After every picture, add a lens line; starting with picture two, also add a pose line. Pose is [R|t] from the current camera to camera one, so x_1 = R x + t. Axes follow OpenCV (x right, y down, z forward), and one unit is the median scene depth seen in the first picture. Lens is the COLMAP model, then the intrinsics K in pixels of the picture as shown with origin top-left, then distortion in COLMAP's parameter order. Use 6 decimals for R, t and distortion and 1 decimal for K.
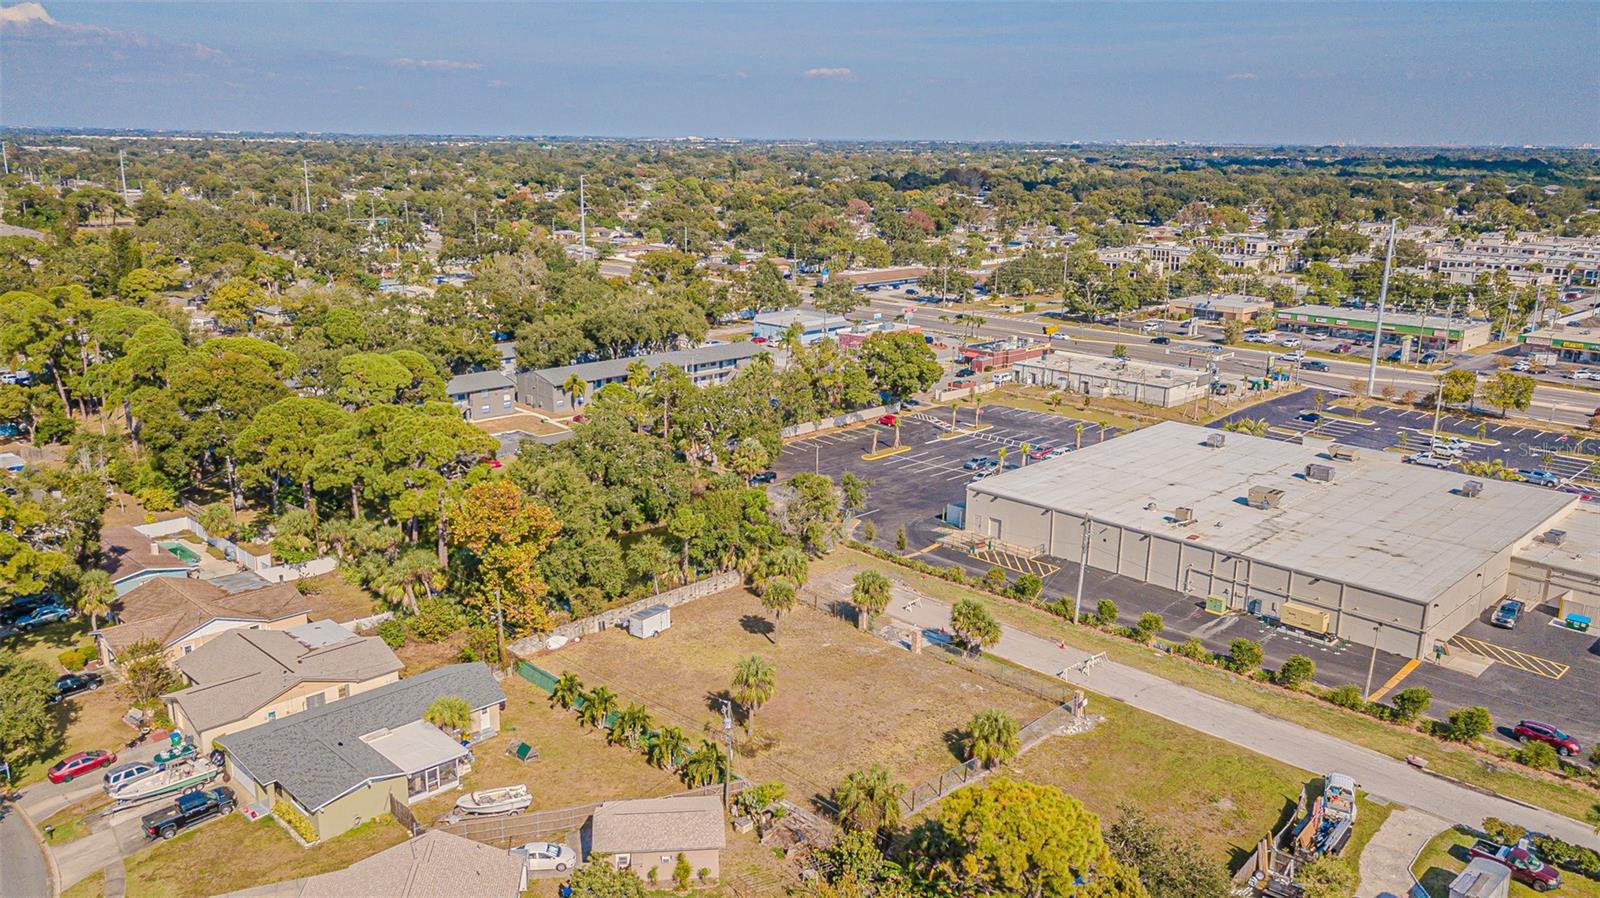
lens RADIAL K [[1234.8, 0, 794.5], [0, 1234.8, 449.6], [0, 0, 1]] dist [0.018445, 0.008066]
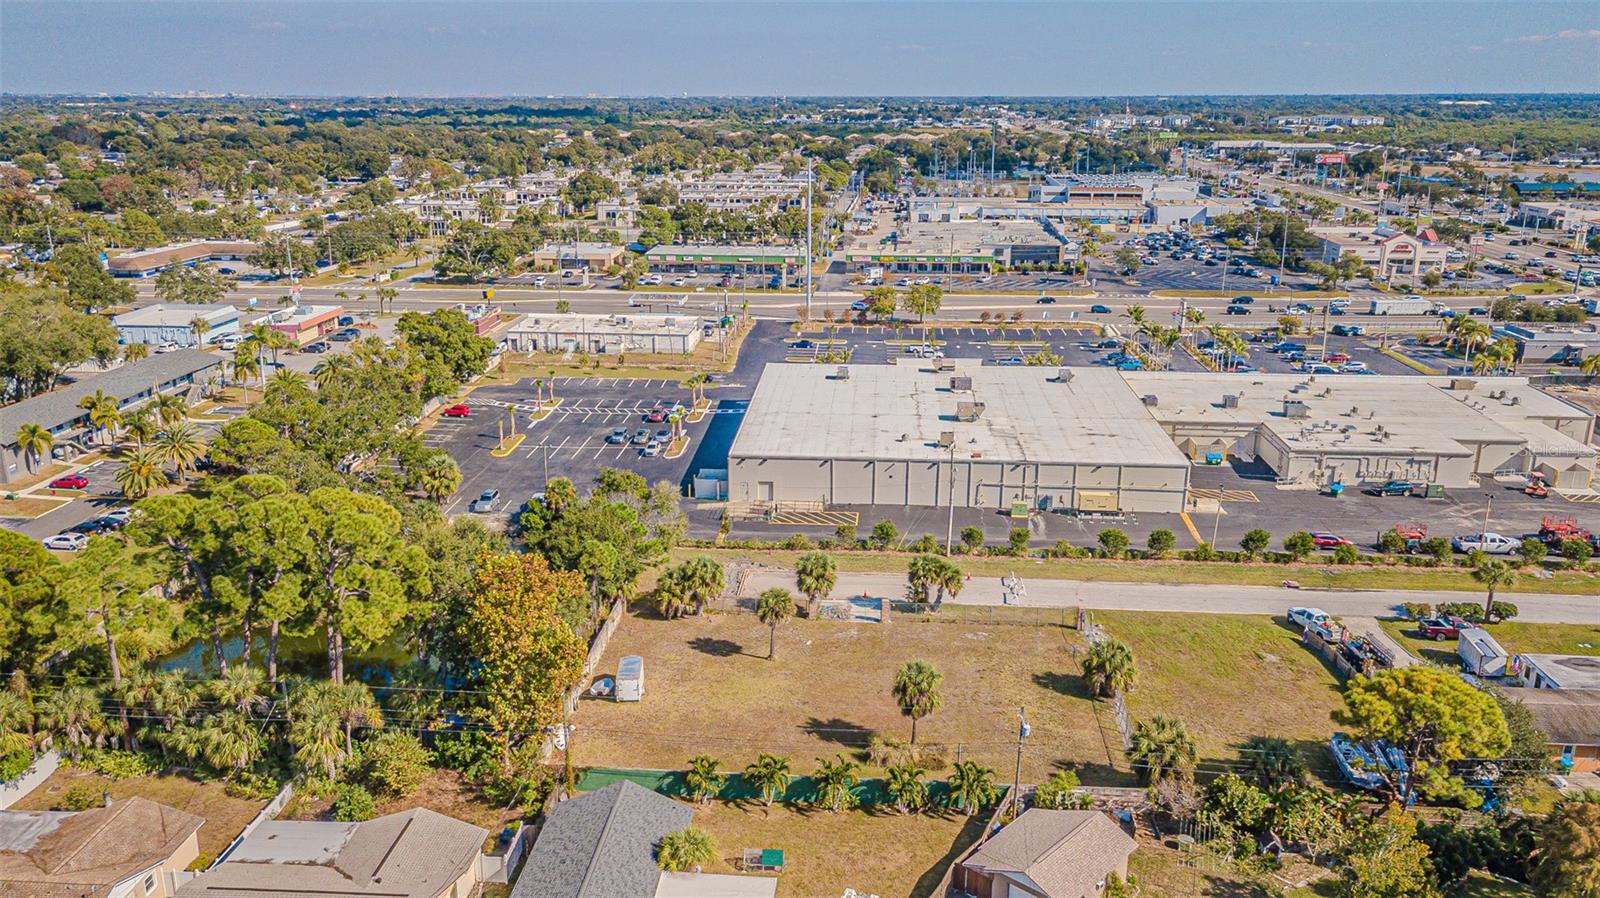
lens RADIAL K [[1234.8, 0, 794.5], [0, 1234.8, 449.6], [0, 0, 1]] dist [0.018445, 0.008066]
pose [[0.754528, -0.192523, 0.627393, -0.501879], [0.169463, 0.980737, 0.097149, -0.070109], [-0.634011, 0.033018, 0.772619, 0.273734]]
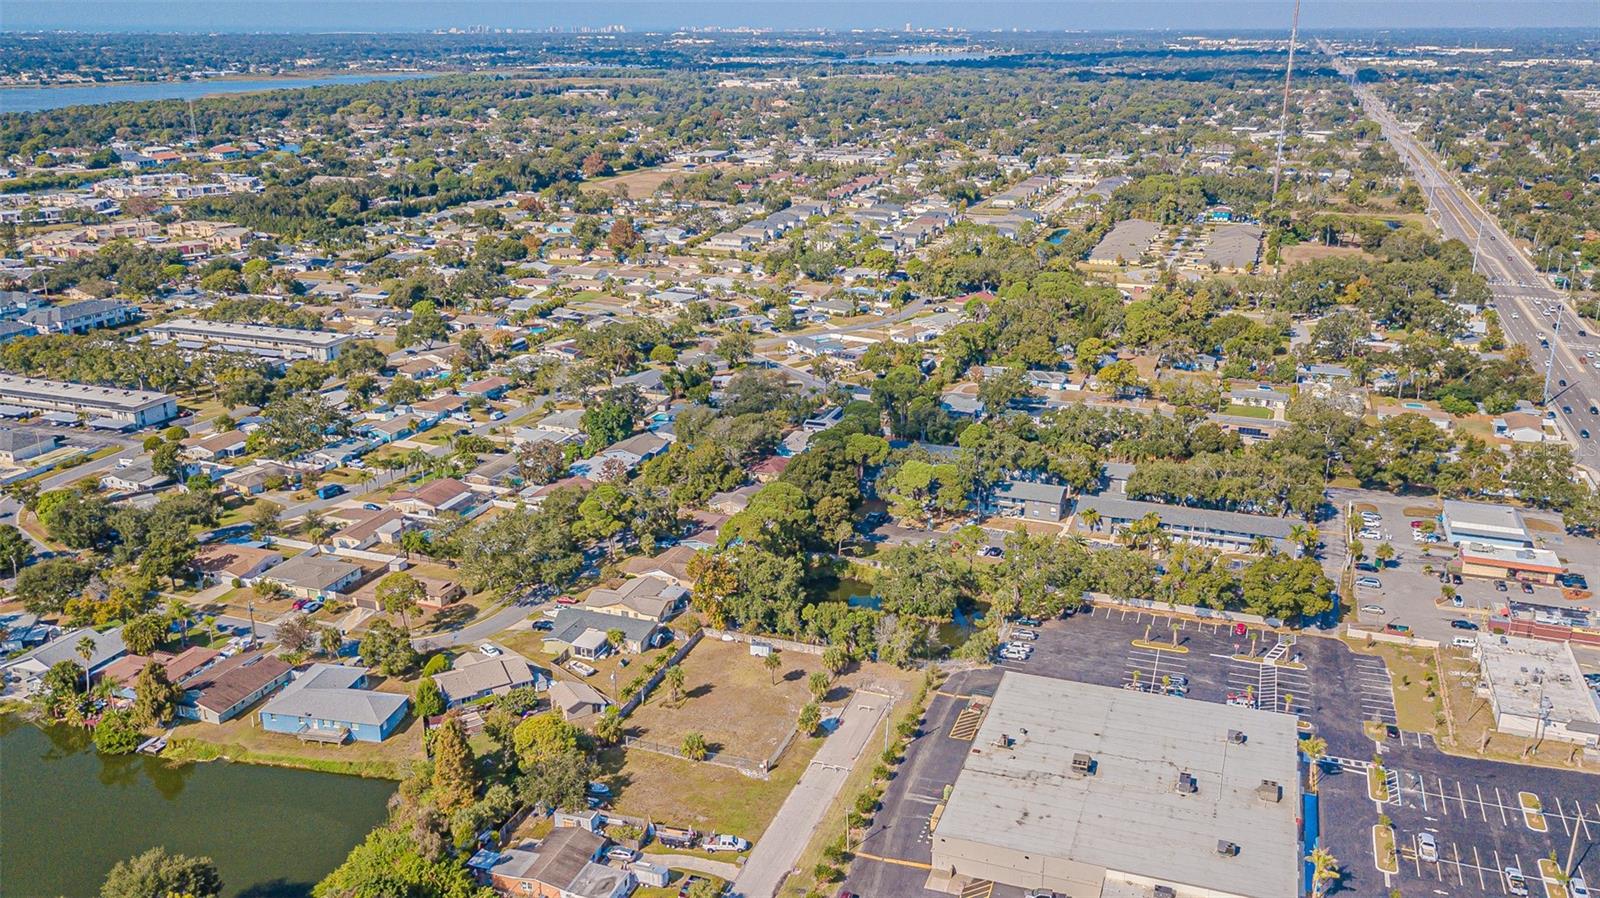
lens RADIAL K [[1330.7, 0, 792.2], [0, 1330.7, 449.3], [0, 0, 1]] dist [0.029953, -0.004011]
pose [[0.425956, 0.267398, -0.864326, 1.584765], [-0.222221, 0.956983, 0.186550, -0.548807], [0.877029, 0.112609, 0.467054, 0.016567]]
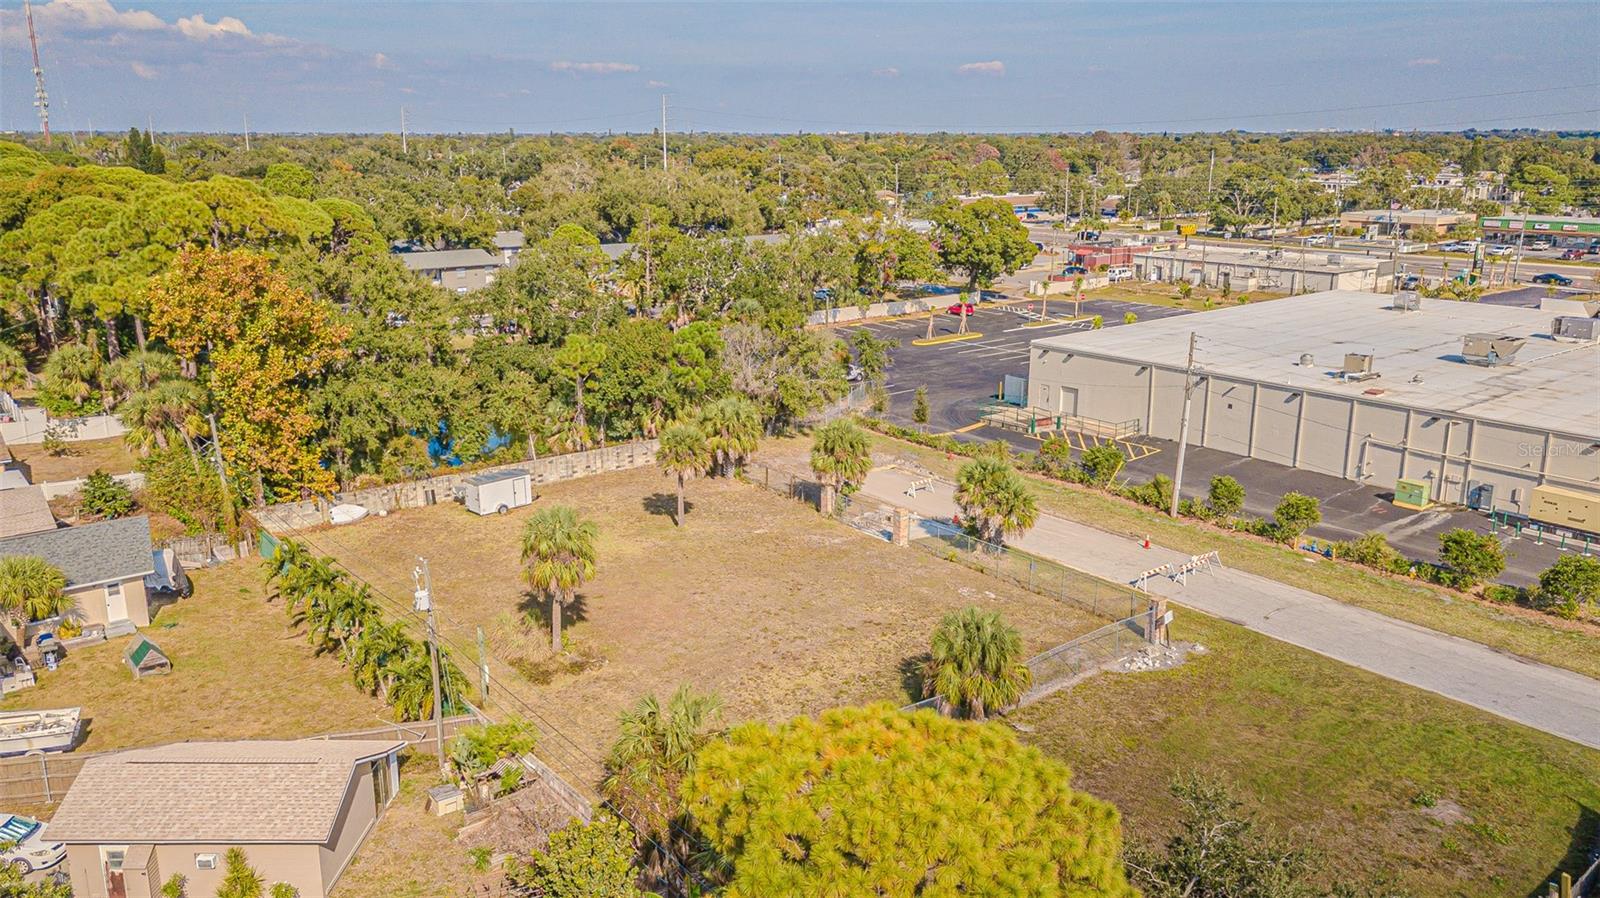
lens RADIAL K [[1234.8, 0, 794.5], [0, 1234.8, 449.6], [0, 0, 1]] dist [0.018445, 0.008066]
pose [[0.992745, 0.017454, -0.118969, 0.110551], [-0.017372, 0.999848, 0.001723, 0.108769], [0.118981, 0.000356, 0.992896, 0.356593]]
